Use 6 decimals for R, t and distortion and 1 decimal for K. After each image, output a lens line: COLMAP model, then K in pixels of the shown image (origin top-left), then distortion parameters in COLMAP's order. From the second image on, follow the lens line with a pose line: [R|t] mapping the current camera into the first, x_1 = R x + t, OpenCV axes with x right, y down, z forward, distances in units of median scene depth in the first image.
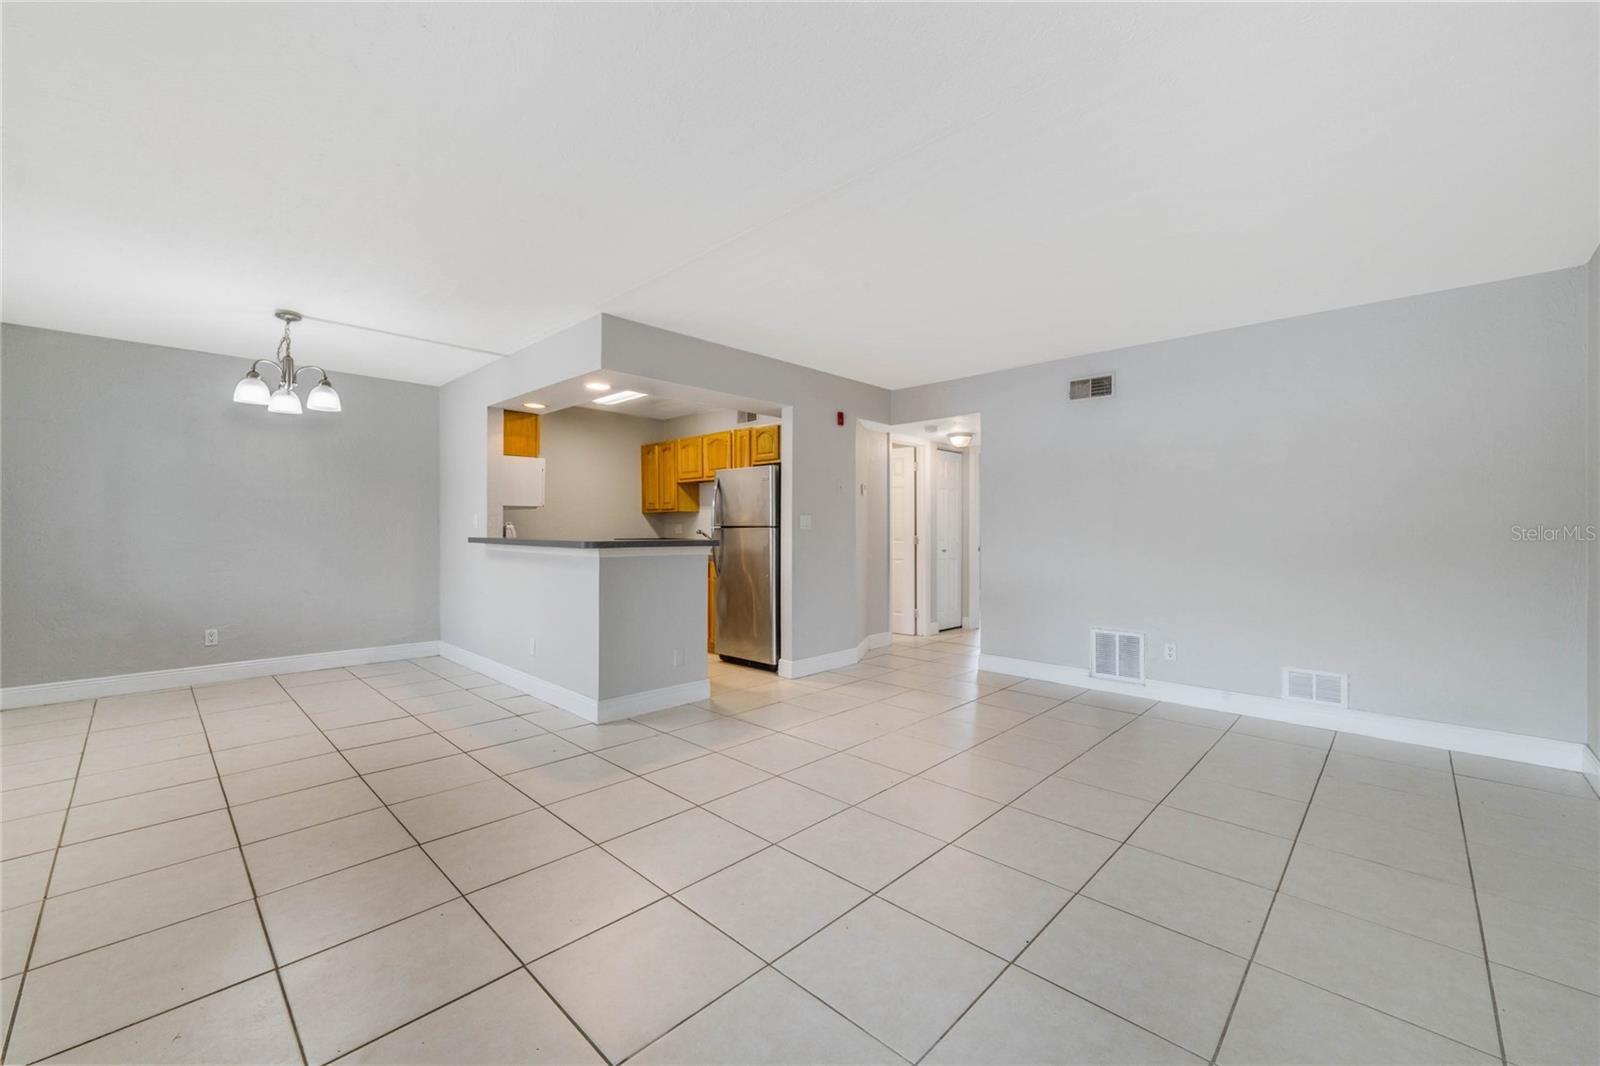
lens RADIAL K [[638.8, 0, 793.6], [0, 638.8, 530.8], [0, 0, 1]] dist [0.000992, -0.000083]
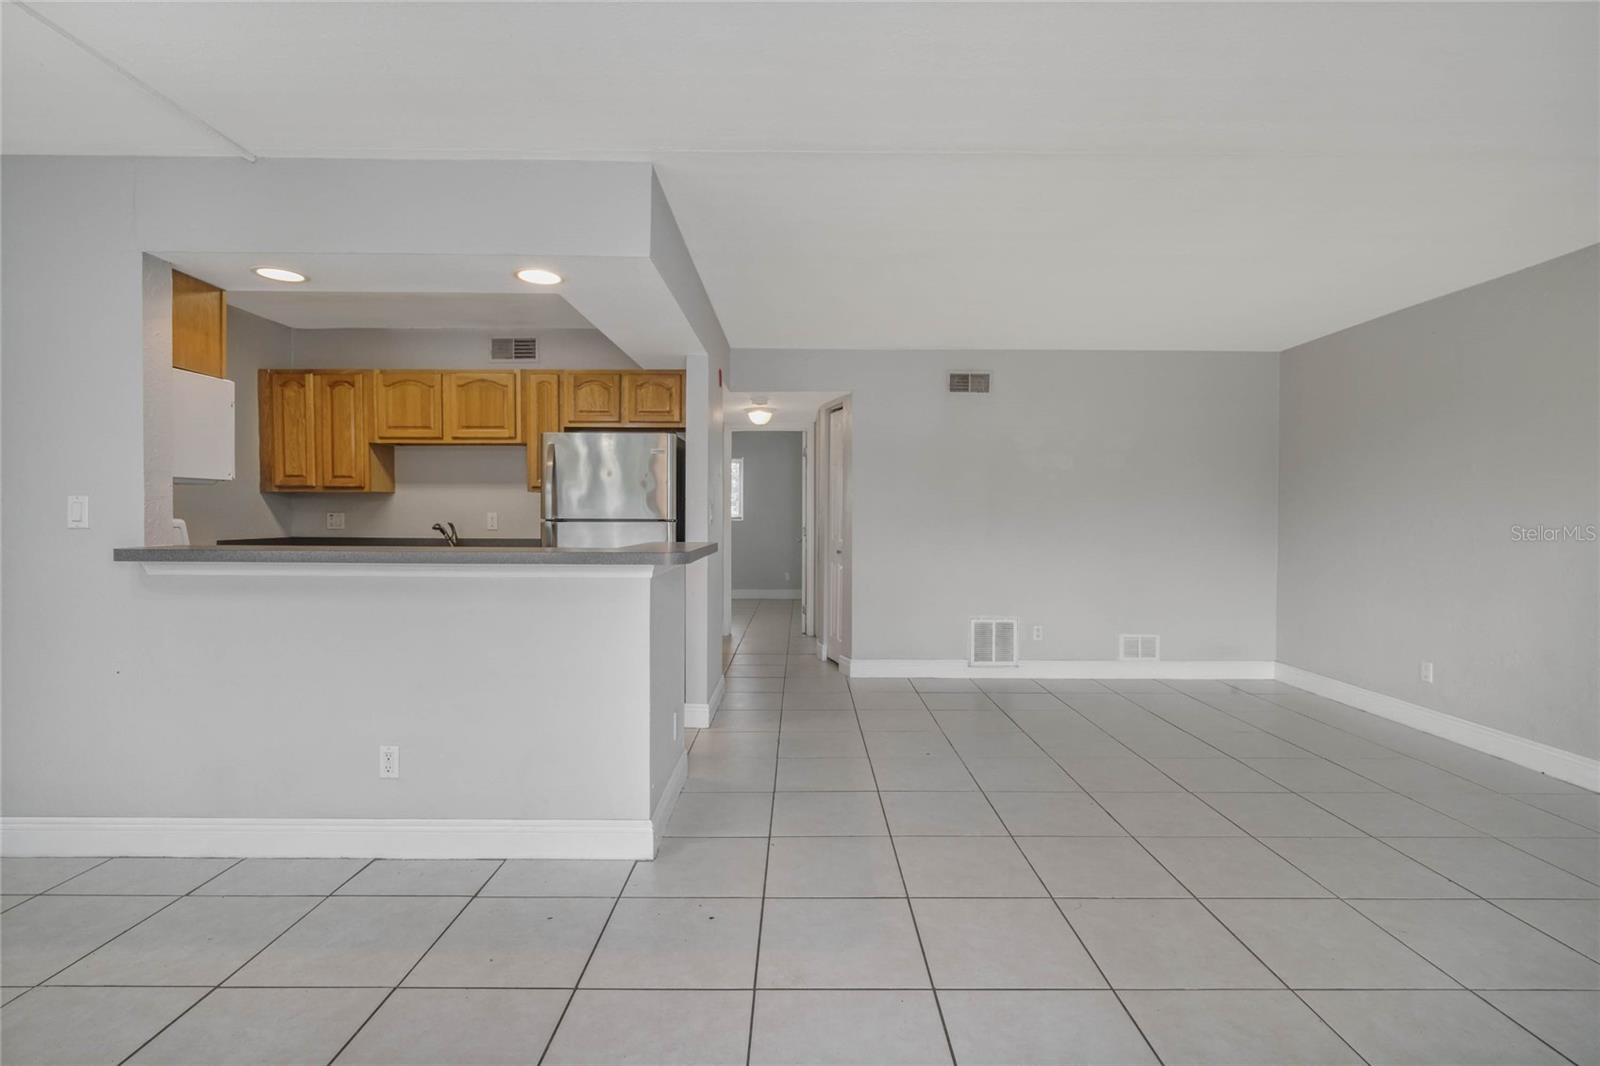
lens RADIAL K [[748.3, 0, 805.5], [0, 748.3, 527.8], [0, 0, 1]] dist [-0.002641, -0.000263]
pose [[0.716023, -0.011730, 0.697978, -0.556831], [-0.001162, 0.999837, 0.017995, -0.014460], [-0.698075, -0.013695, 0.715893, 0.329738]]
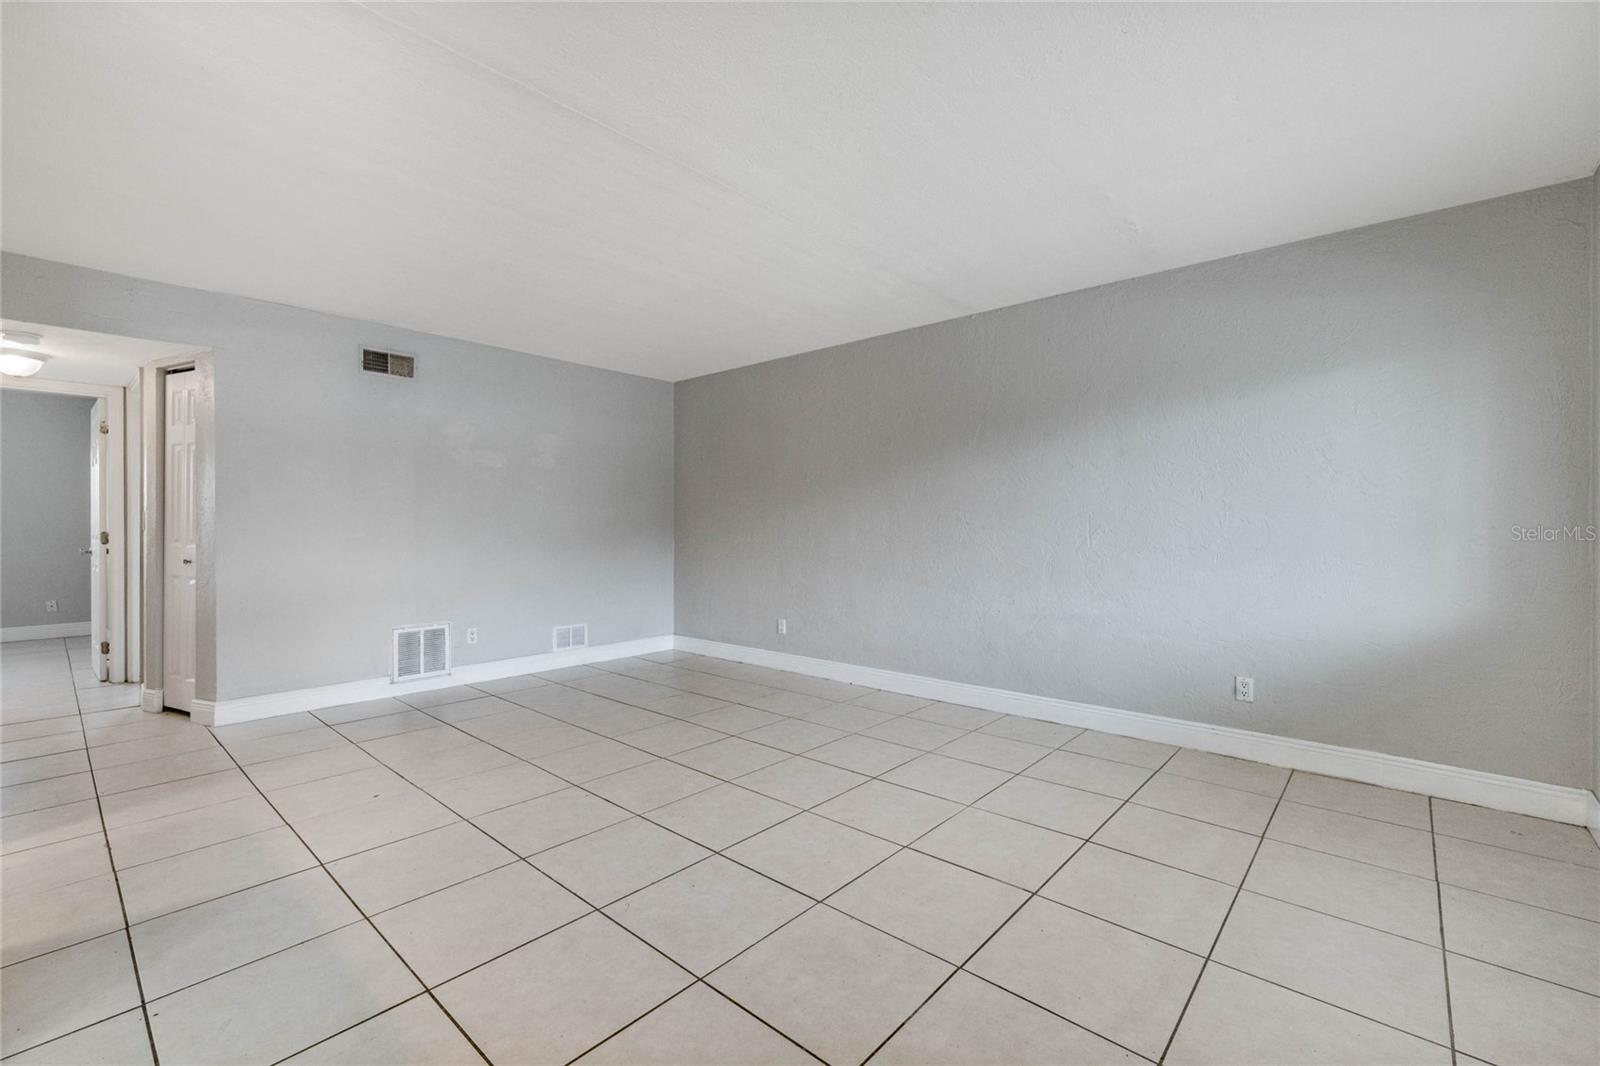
lens RADIAL K [[668.3, 0, 815.3], [0, 668.3, 529.8], [0, 0, 1]] dist [-0.008415, 0.000128]
pose [[-0.056541, -0.009571, 0.998354, -0.510761], [0.001135, 0.999953, 0.009650, 0.002180], [-0.998400, 0.001679, -0.056527, 0.454894]]
